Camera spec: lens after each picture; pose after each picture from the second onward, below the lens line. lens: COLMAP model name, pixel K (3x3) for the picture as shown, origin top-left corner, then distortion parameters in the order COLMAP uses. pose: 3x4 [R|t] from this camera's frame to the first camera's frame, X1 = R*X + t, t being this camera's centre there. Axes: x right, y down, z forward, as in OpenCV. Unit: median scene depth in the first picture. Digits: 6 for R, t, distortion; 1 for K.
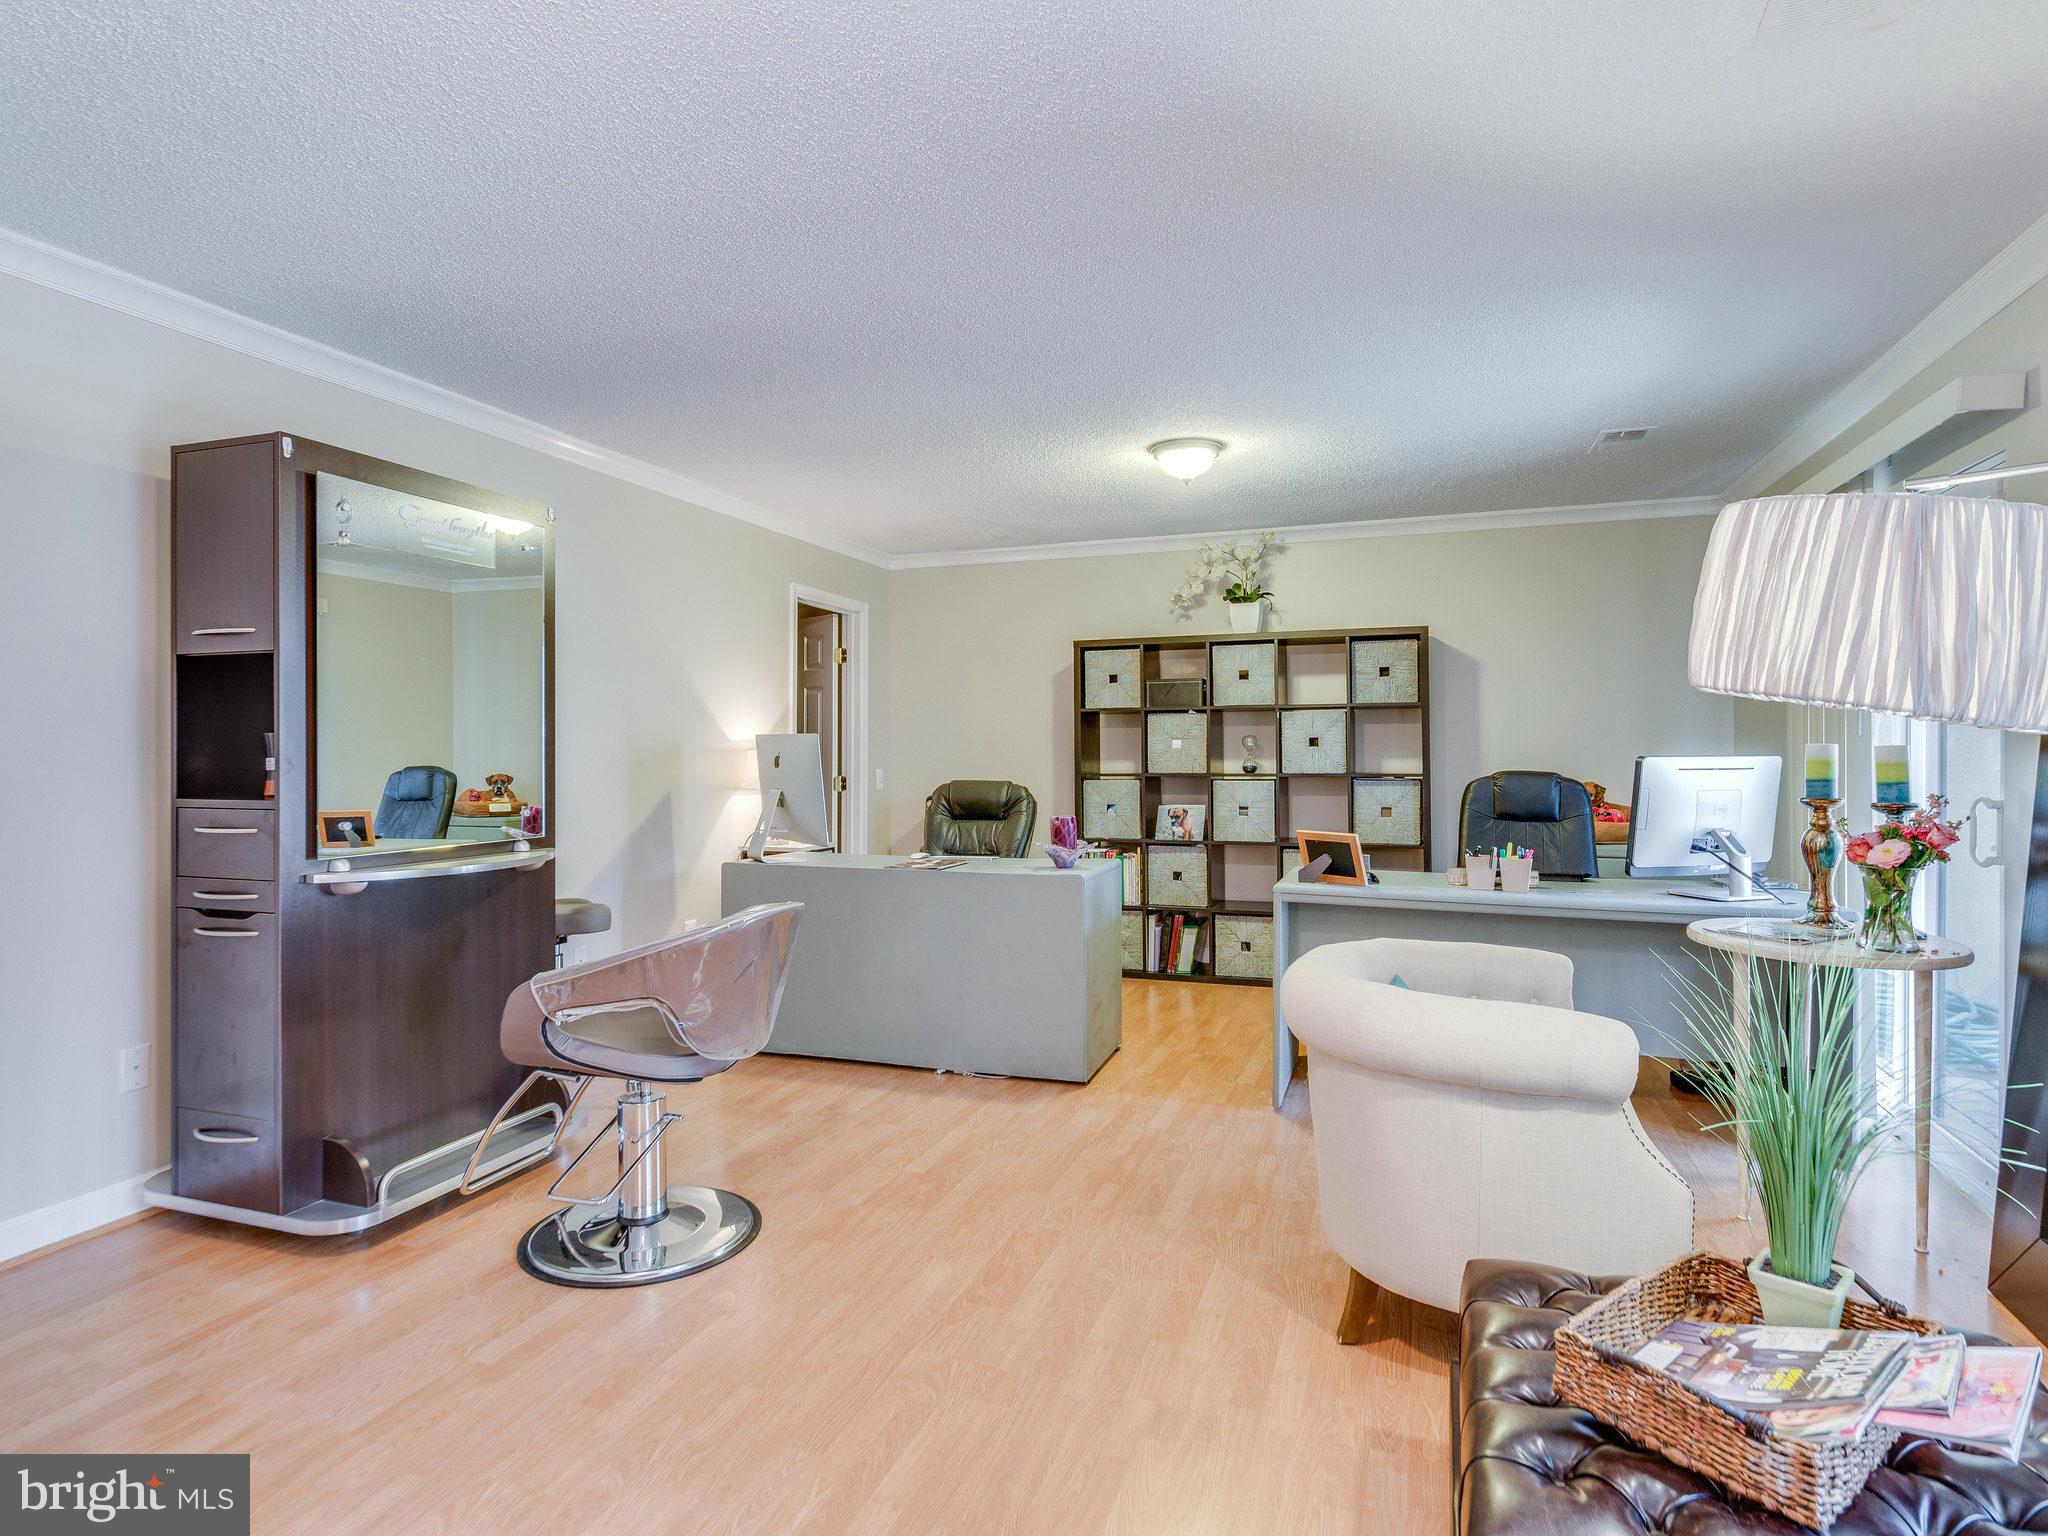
lens RADIAL K [[1132.8, 0, 1028.3], [0, 1132.8, 753.9], [0, 0, 1]] dist [0.000197, 0.000367]
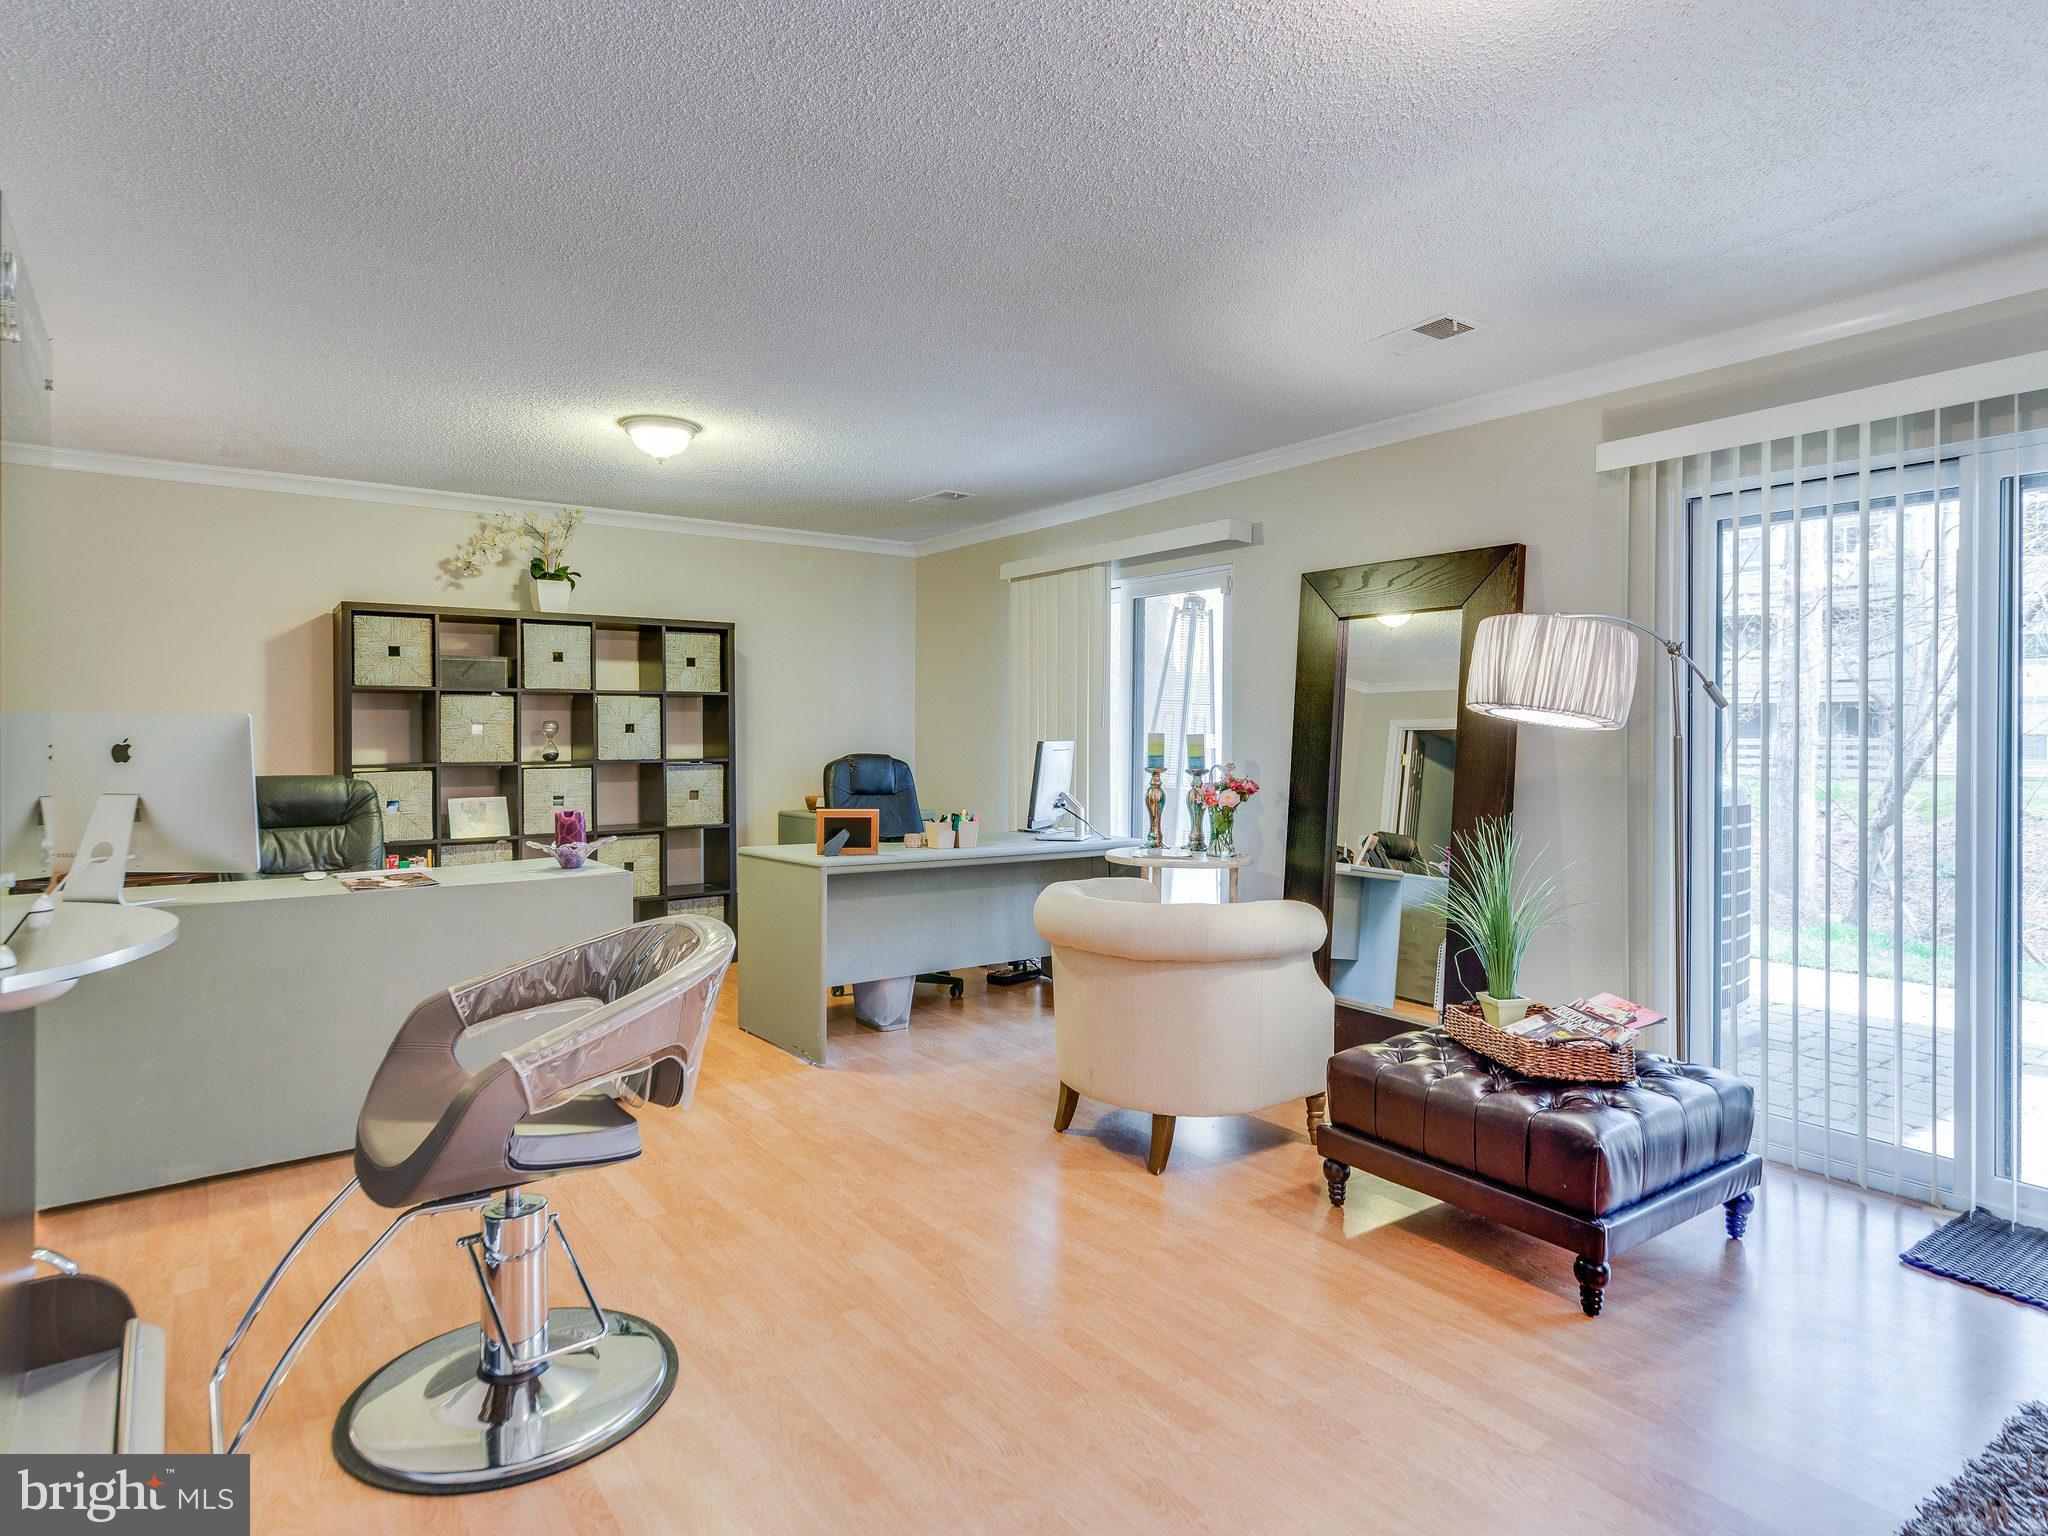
lens RADIAL K [[1124.8, 0, 1025.0], [0, 1124.8, 737.0], [0, 0, 1]] dist [0.000392, 0.000333]
pose [[0.557631, 0.000558, 0.830089, -0.412243], [0.002378, 0.999995, -0.002270, 0.000173], [-0.830085, 0.003239, 0.557627, 0.169448]]
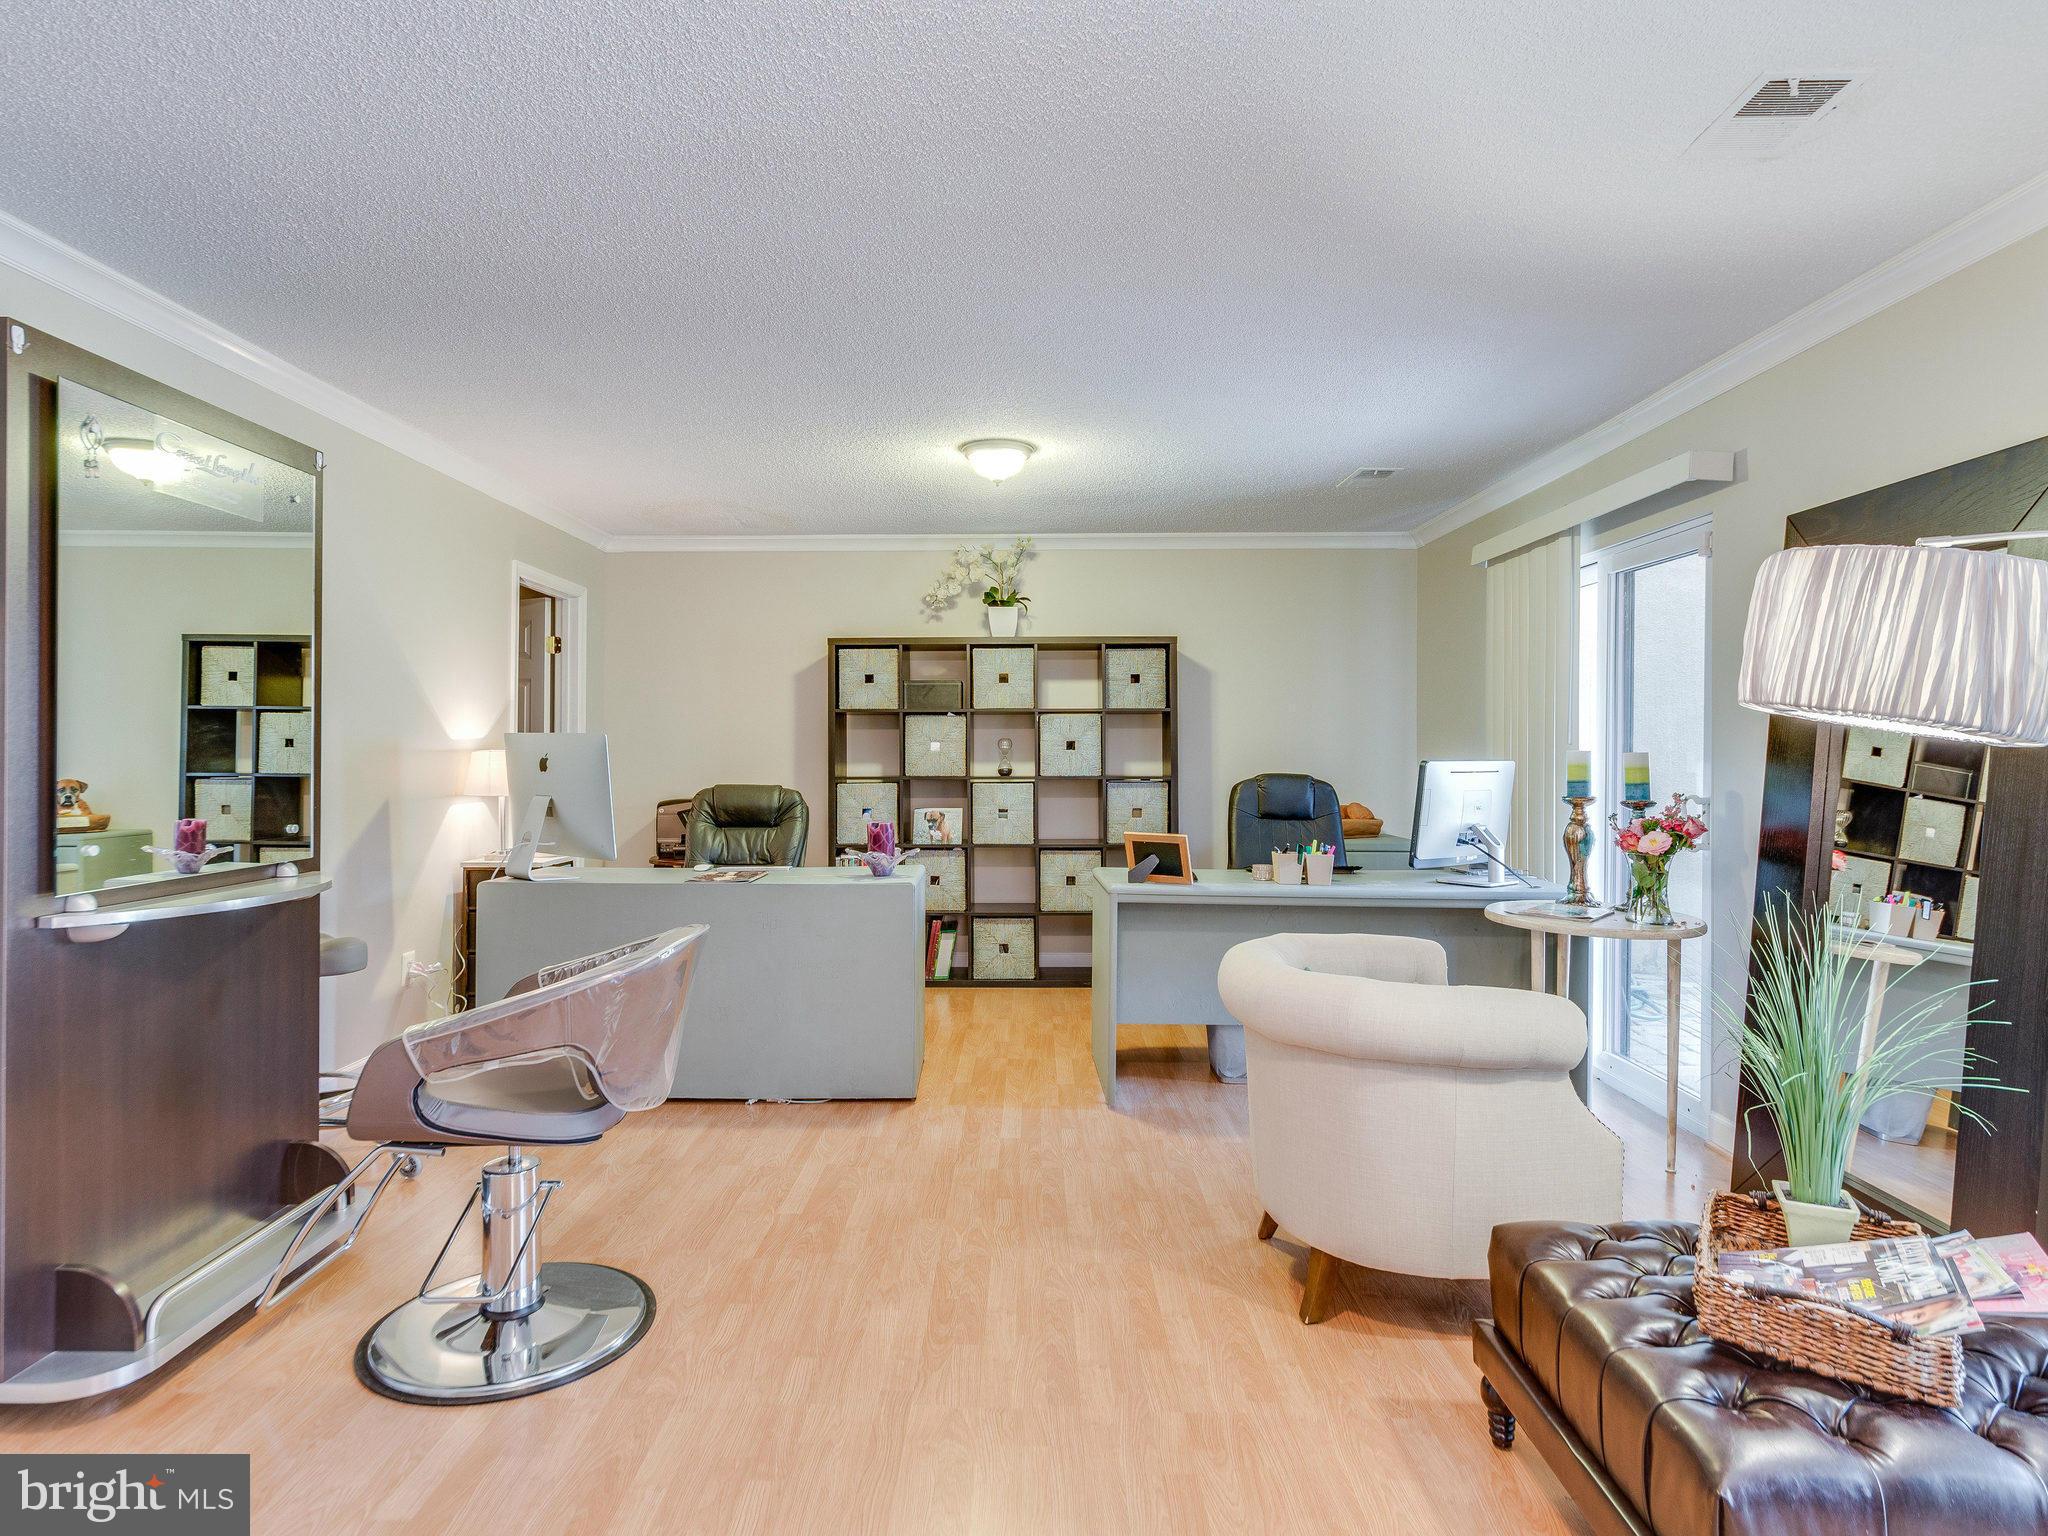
lens RADIAL K [[1143.3, 0, 1021.9], [0, 1143.3, 751.9], [0, 0, 1]] dist [0.000291, 0.000741]
pose [[0.944025, 0.004390, 0.329846, -0.143077], [-0.003320, 0.999987, -0.003807, -0.000691], [-0.329858, 0.002499, 0.944027, 0.040490]]
